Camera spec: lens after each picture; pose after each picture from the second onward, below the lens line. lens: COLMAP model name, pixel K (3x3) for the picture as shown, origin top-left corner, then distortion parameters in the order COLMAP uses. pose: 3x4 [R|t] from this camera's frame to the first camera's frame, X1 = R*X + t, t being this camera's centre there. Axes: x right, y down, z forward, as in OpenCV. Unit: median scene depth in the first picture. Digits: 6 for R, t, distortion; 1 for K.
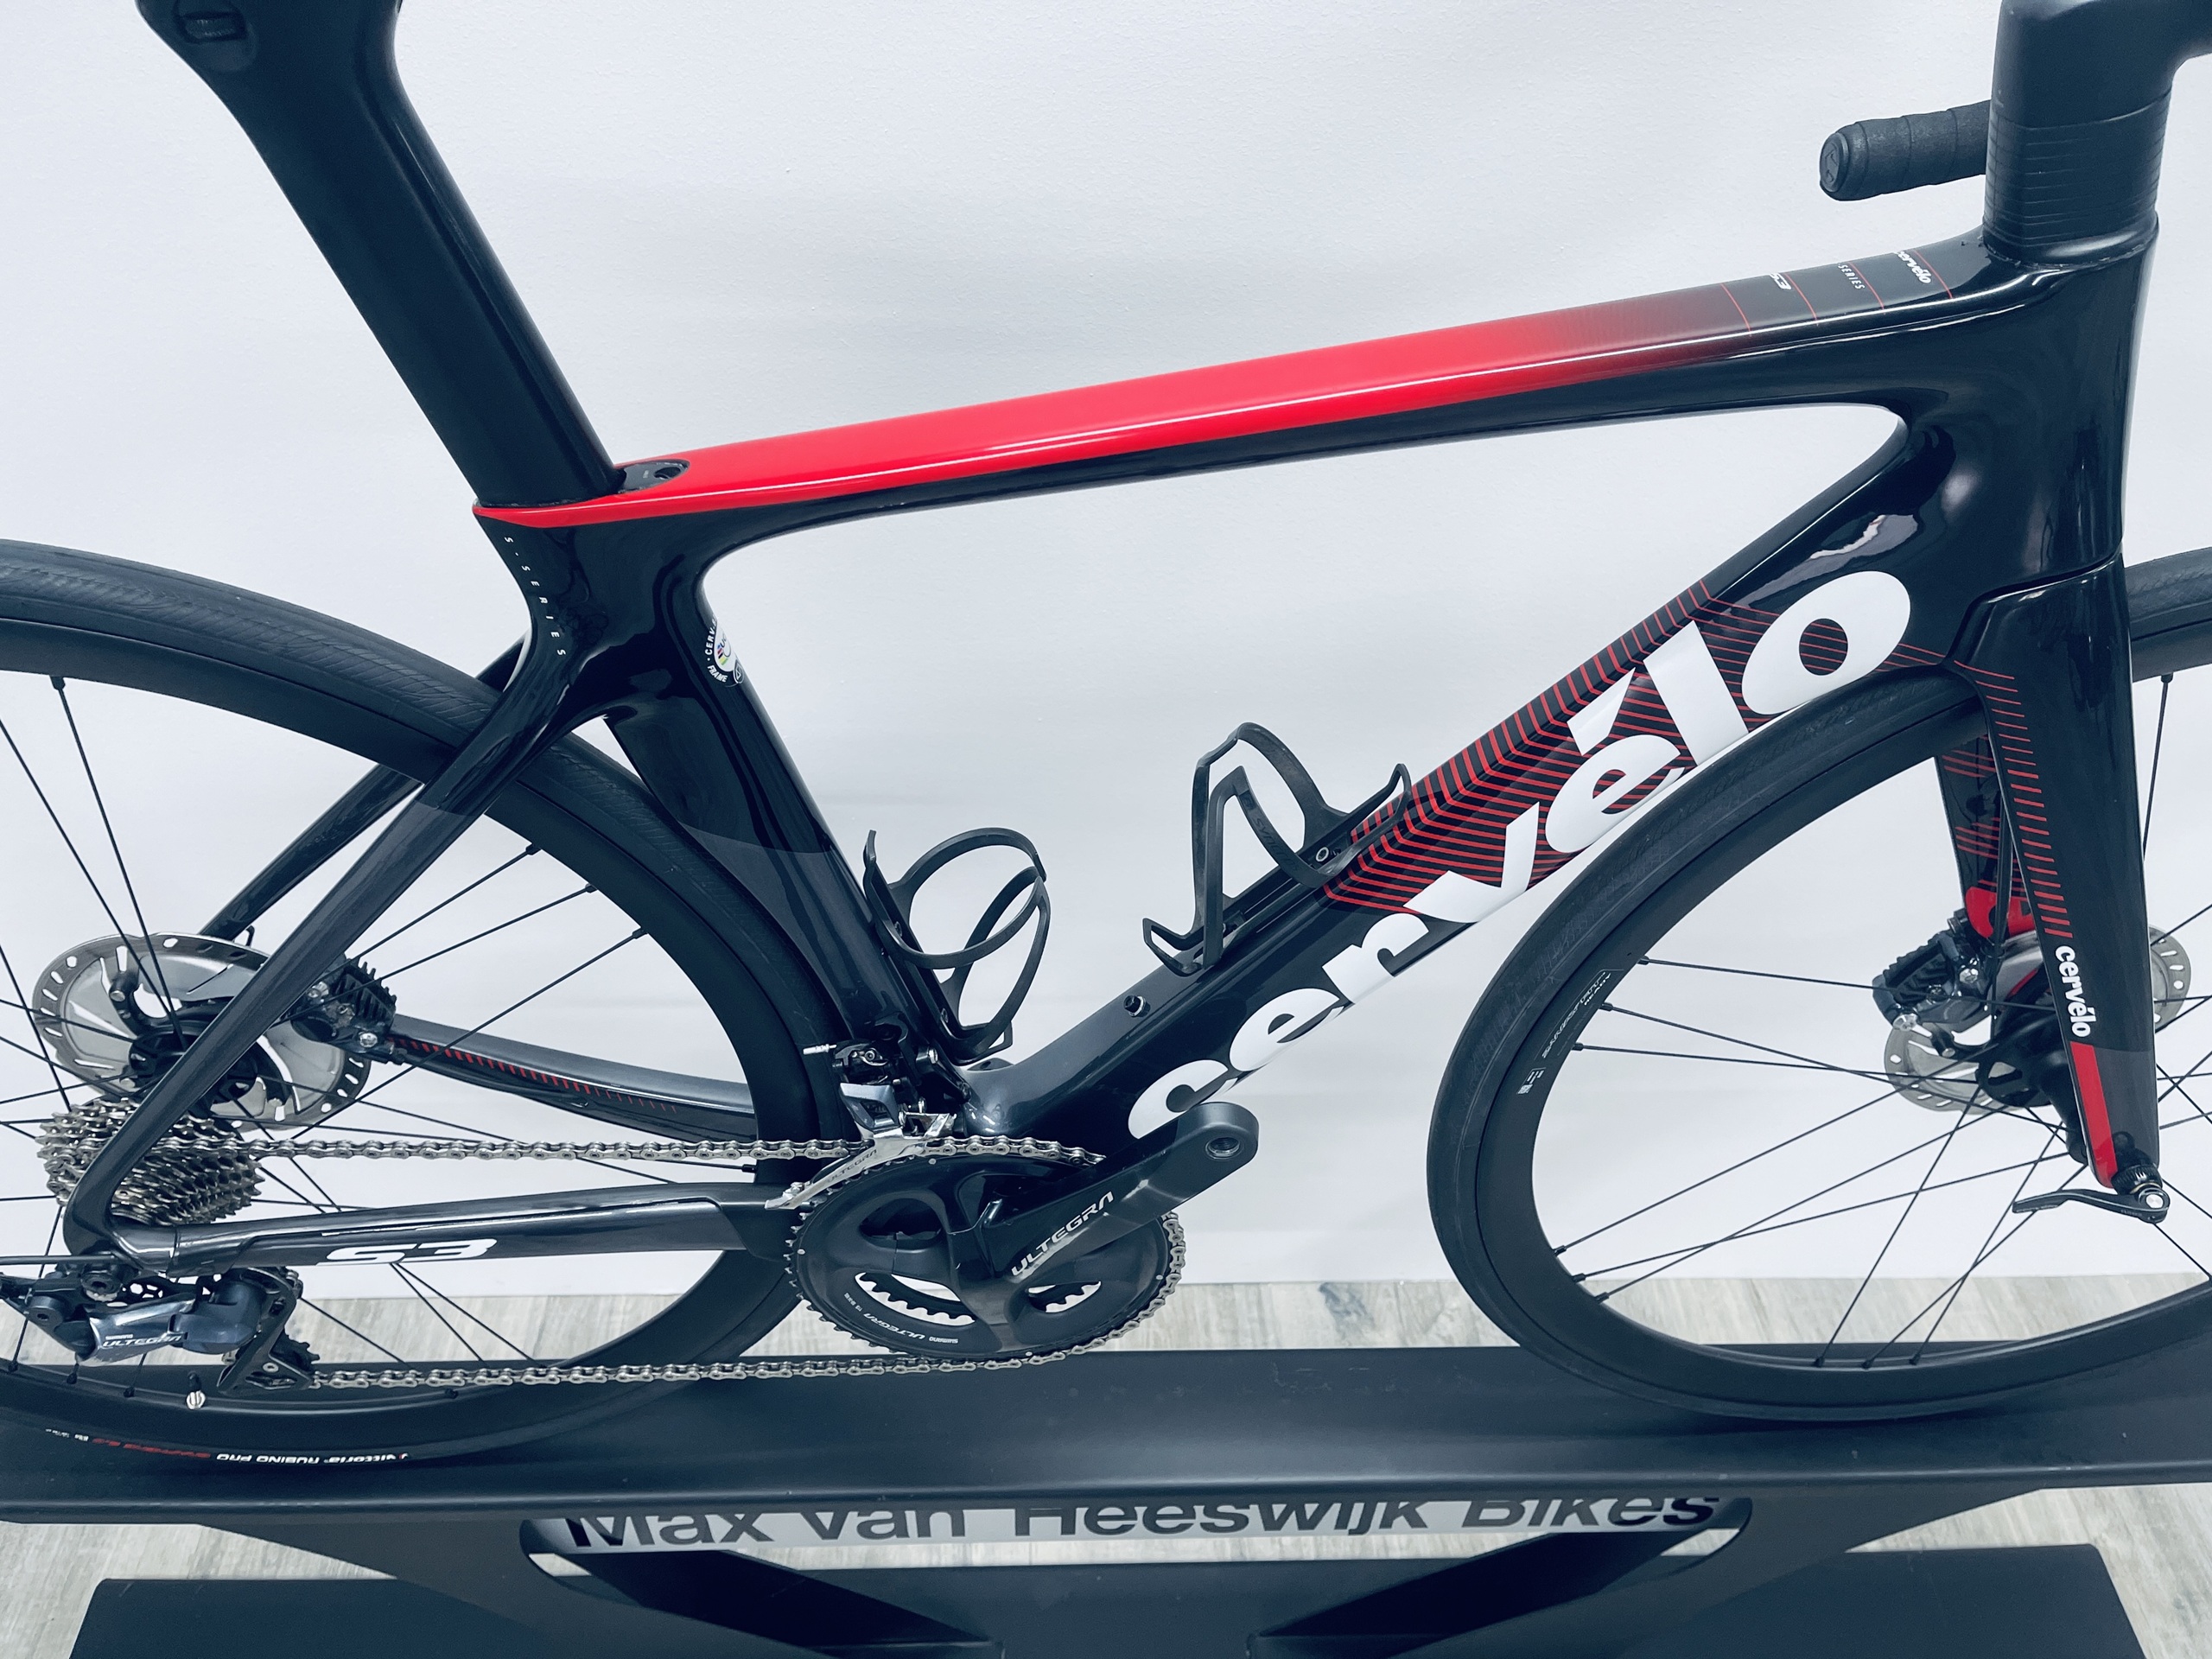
lens RADIAL K [[1675.2, 0, 1099.7], [0, 1675.2, 840.5], [0, 0, 1]] dist [0.063933, -0.093440]
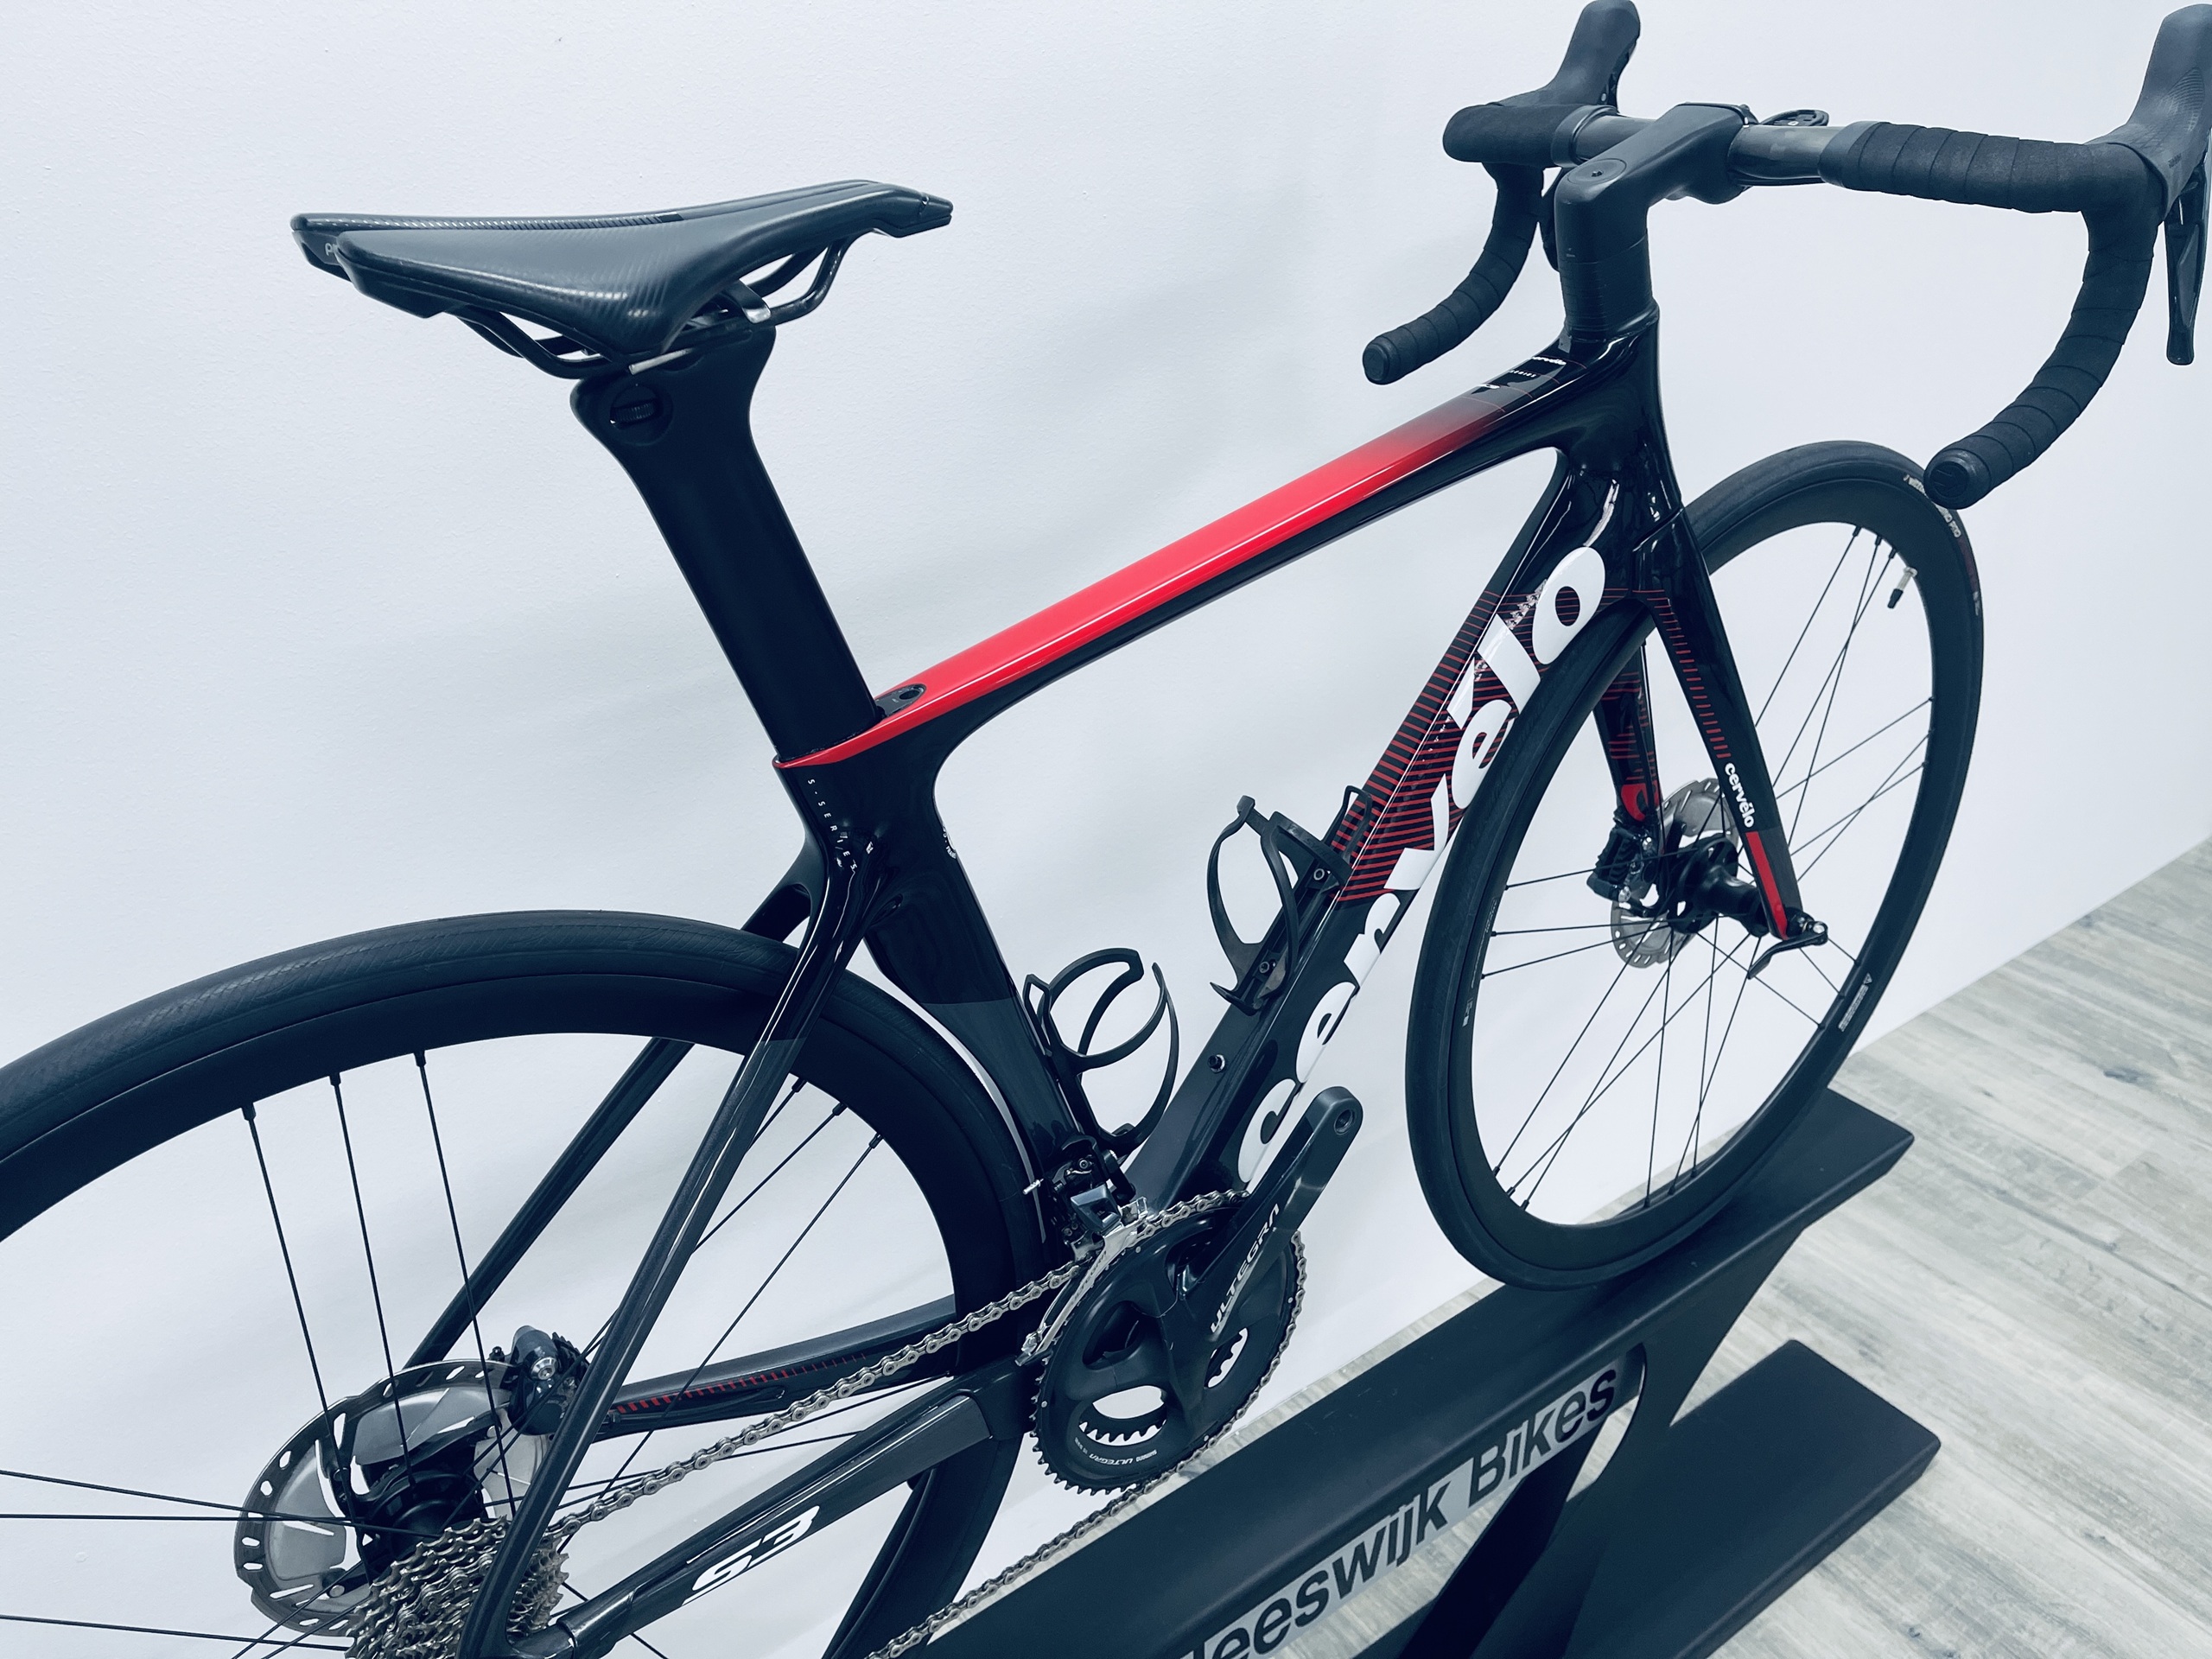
lens RADIAL K [[1675.2, 0, 1099.7], [0, 1675.2, 840.5], [0, 0, 1]] dist [0.063933, -0.093440]
pose [[0.834373, -0.322250, 0.447188, -0.563321], [0.426320, 0.891543, -0.152978, 0.106822], [-0.349390, 0.318286, 0.881261, -0.113789]]
